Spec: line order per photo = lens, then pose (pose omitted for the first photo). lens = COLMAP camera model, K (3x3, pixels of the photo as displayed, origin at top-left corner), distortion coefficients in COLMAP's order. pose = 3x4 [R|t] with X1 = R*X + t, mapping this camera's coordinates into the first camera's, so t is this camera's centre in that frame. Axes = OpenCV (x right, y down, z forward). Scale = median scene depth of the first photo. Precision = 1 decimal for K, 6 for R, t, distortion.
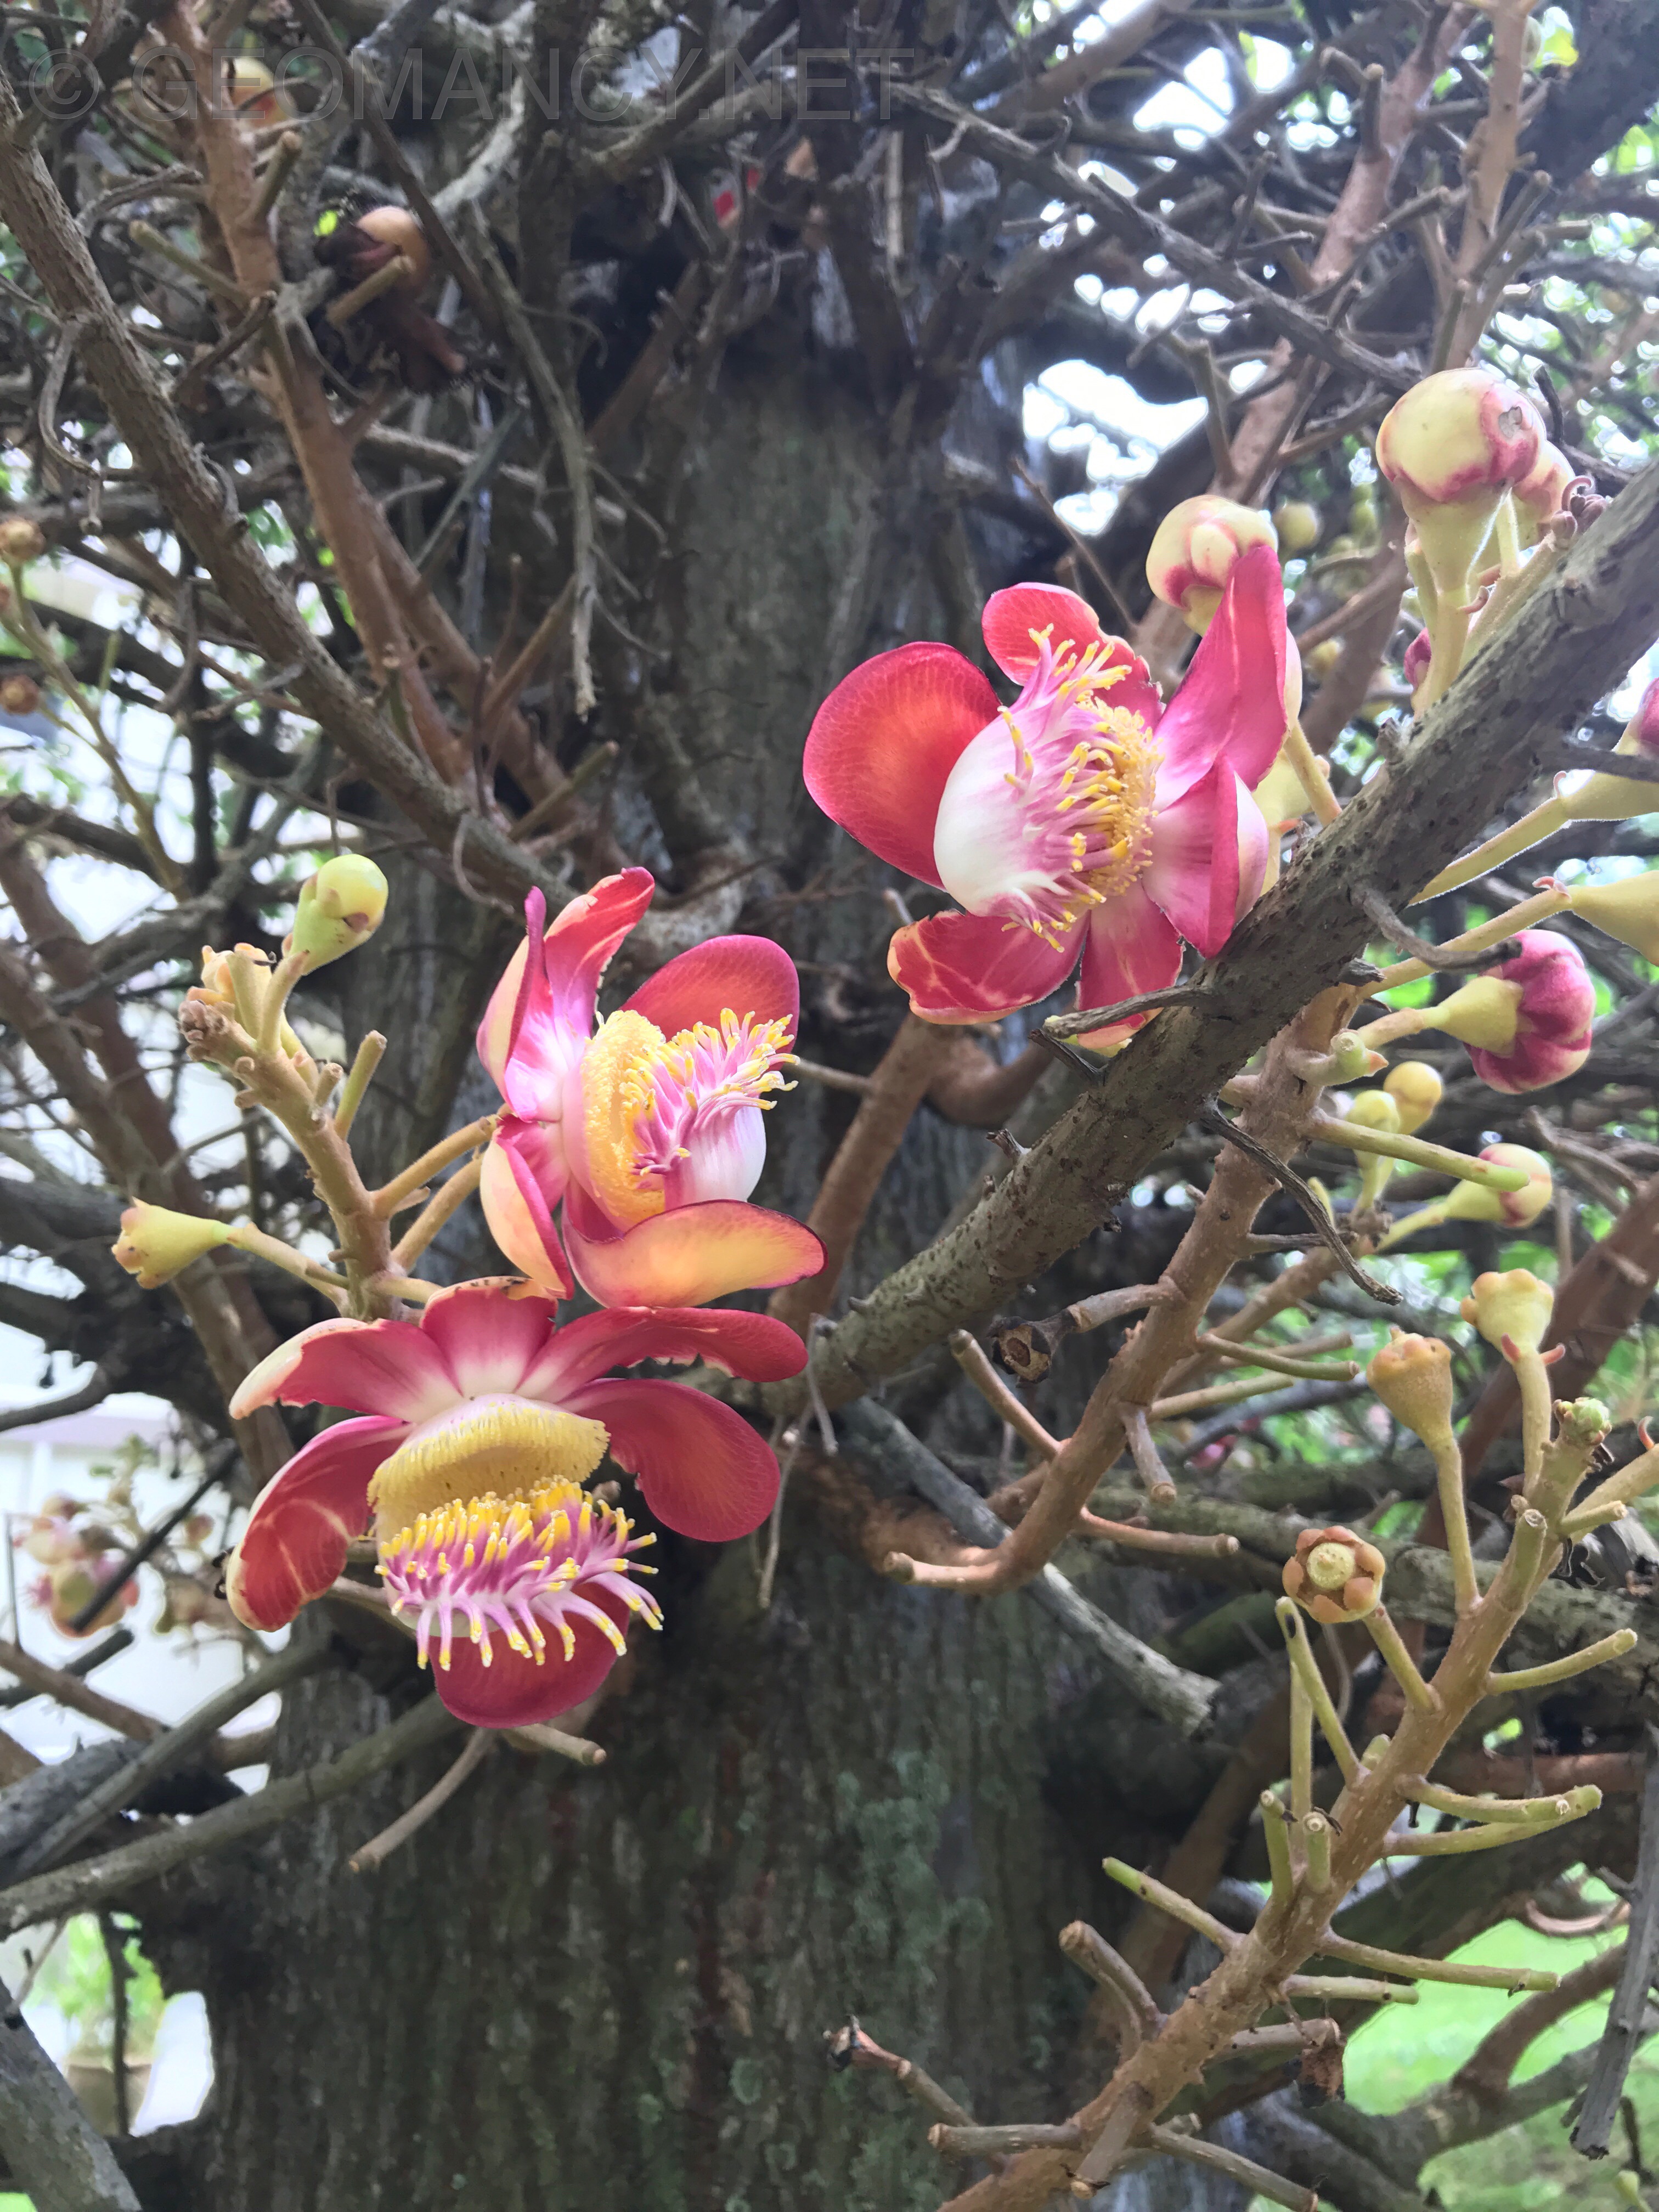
lens RADIAL K [[1879.2, 0, 829.5], [0, 1879.2, 1106.0], [0, 0, 1]] dist [0.002709, 0.160498]
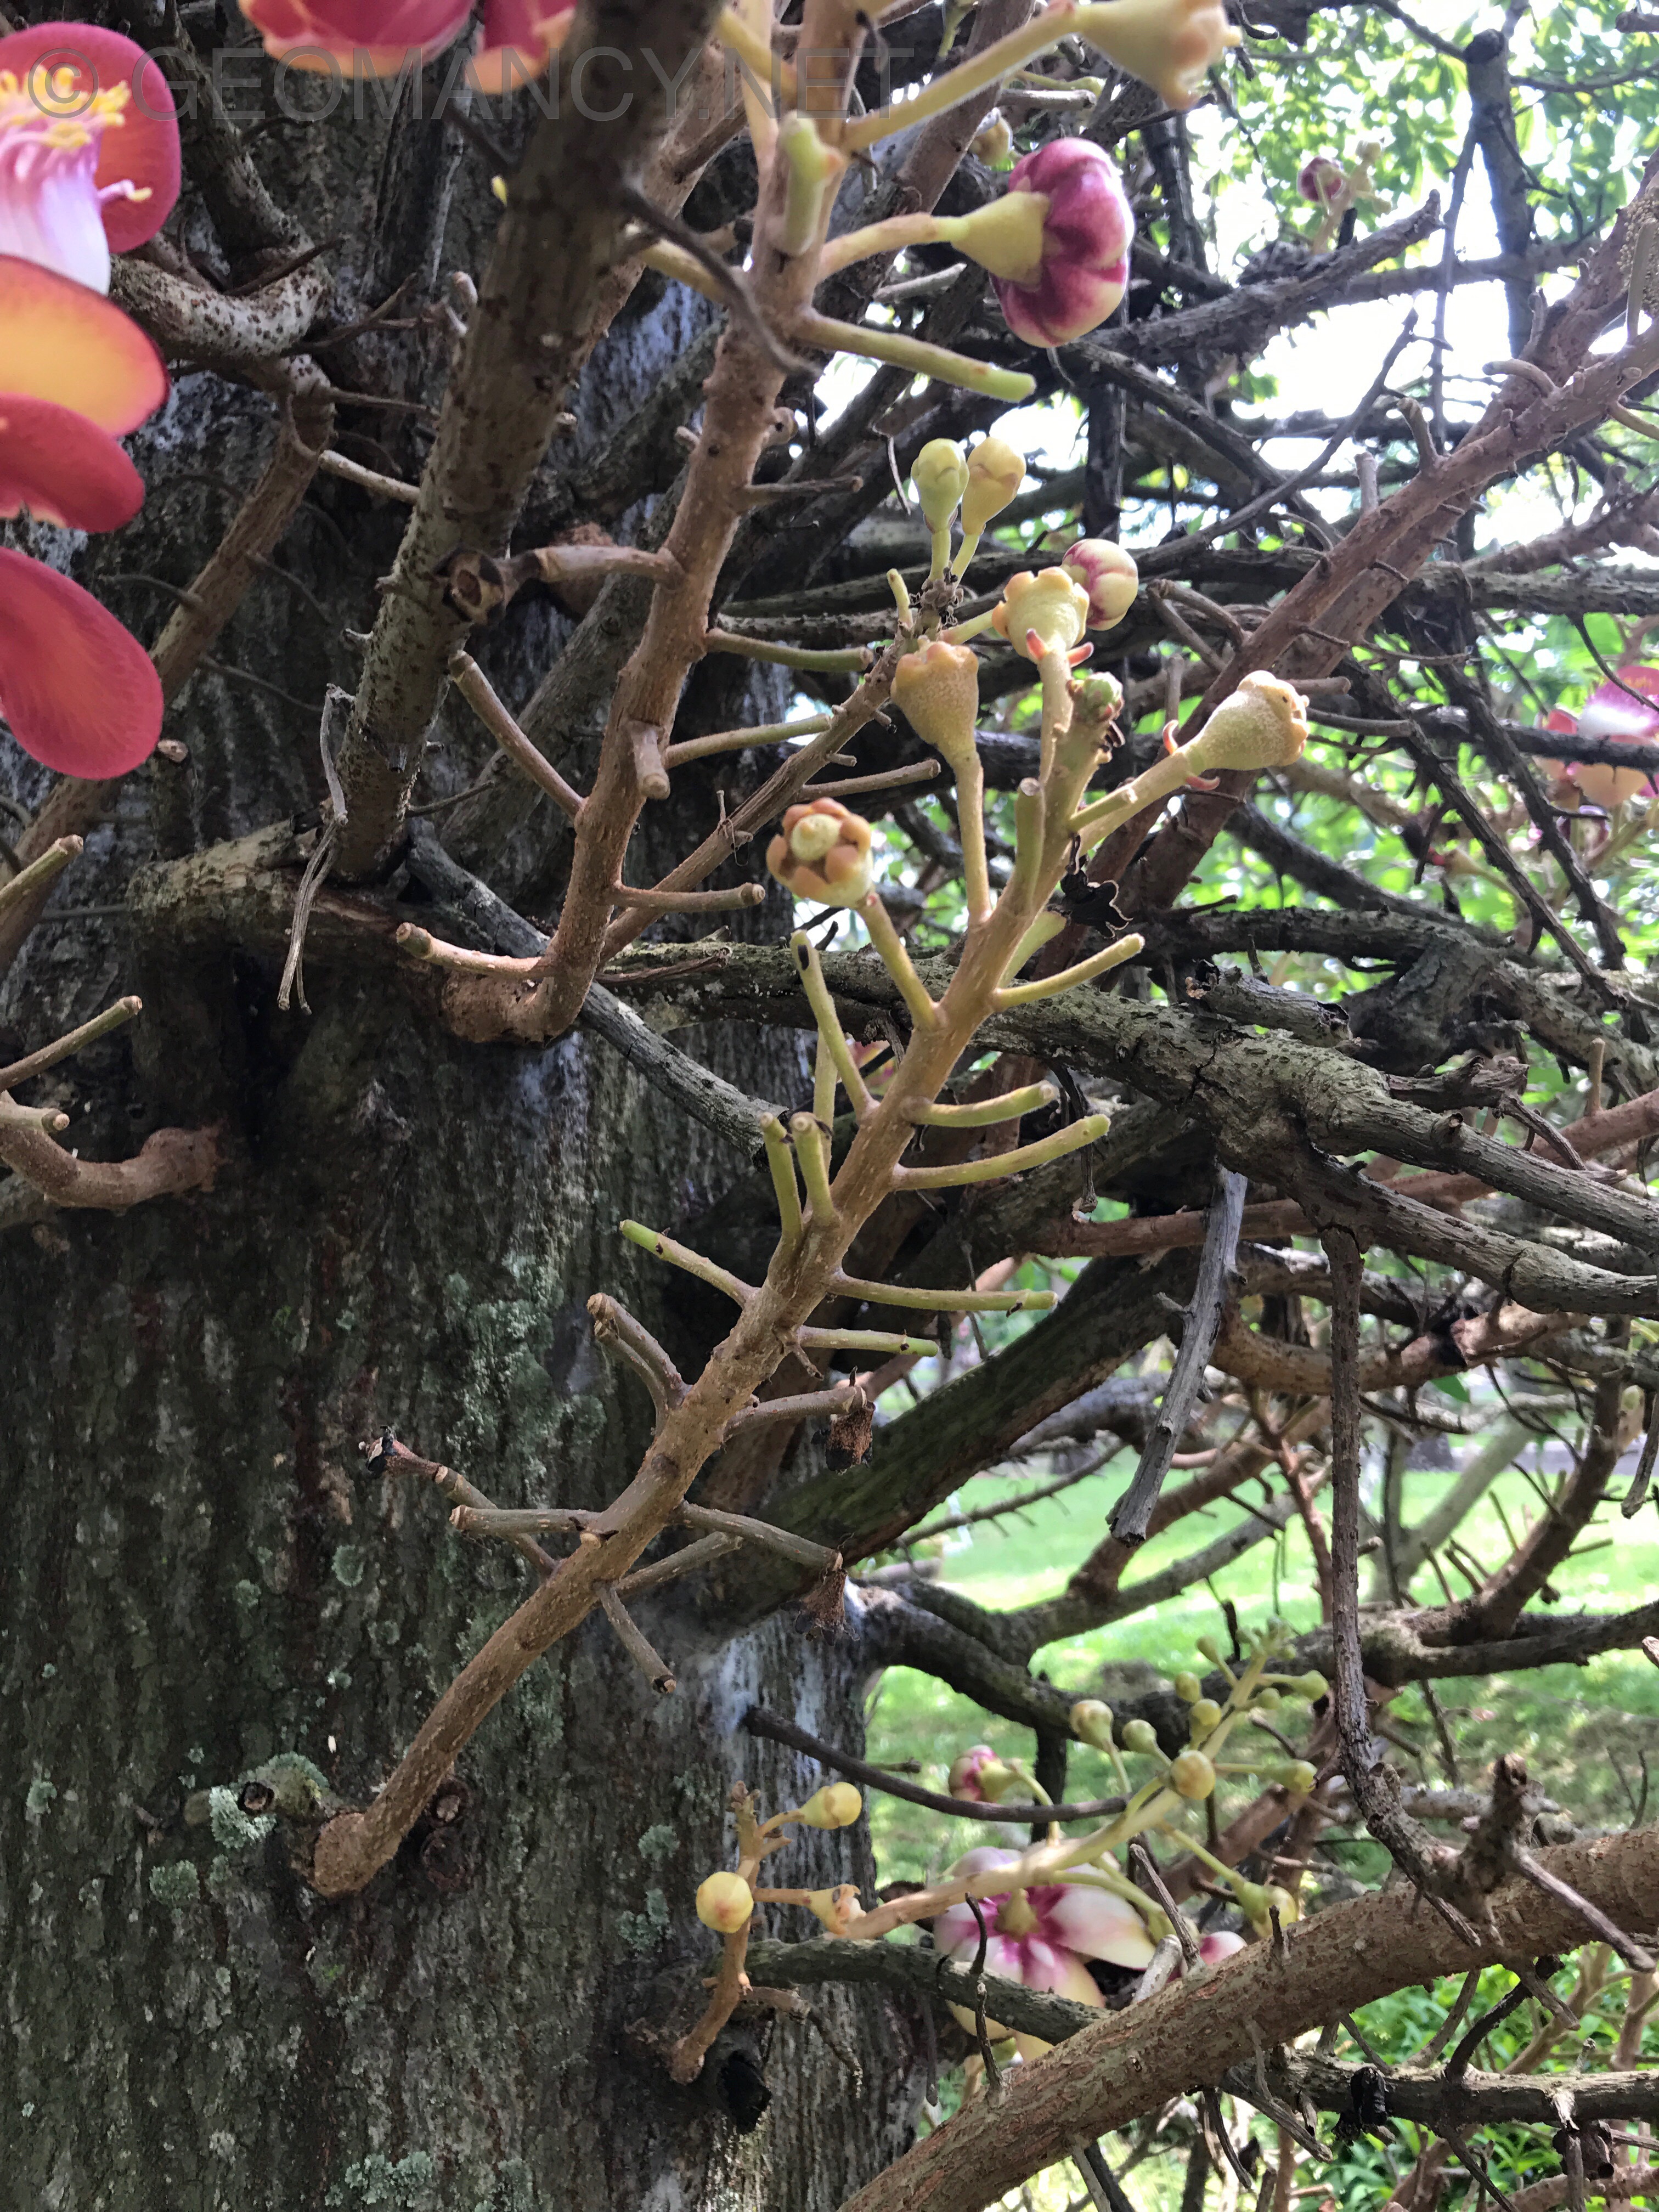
lens RADIAL K [[1849.7, 0, 829.5], [0, 1849.7, 1106.0], [0, 0, 1]] dist [0.063511, -0.041954]
pose [[0.992904, 0.000525, 0.118920, 0.089925], [-0.017174, 0.990141, 0.139017, 0.134995], [-0.117675, -0.140073, 0.983124, 0.047150]]
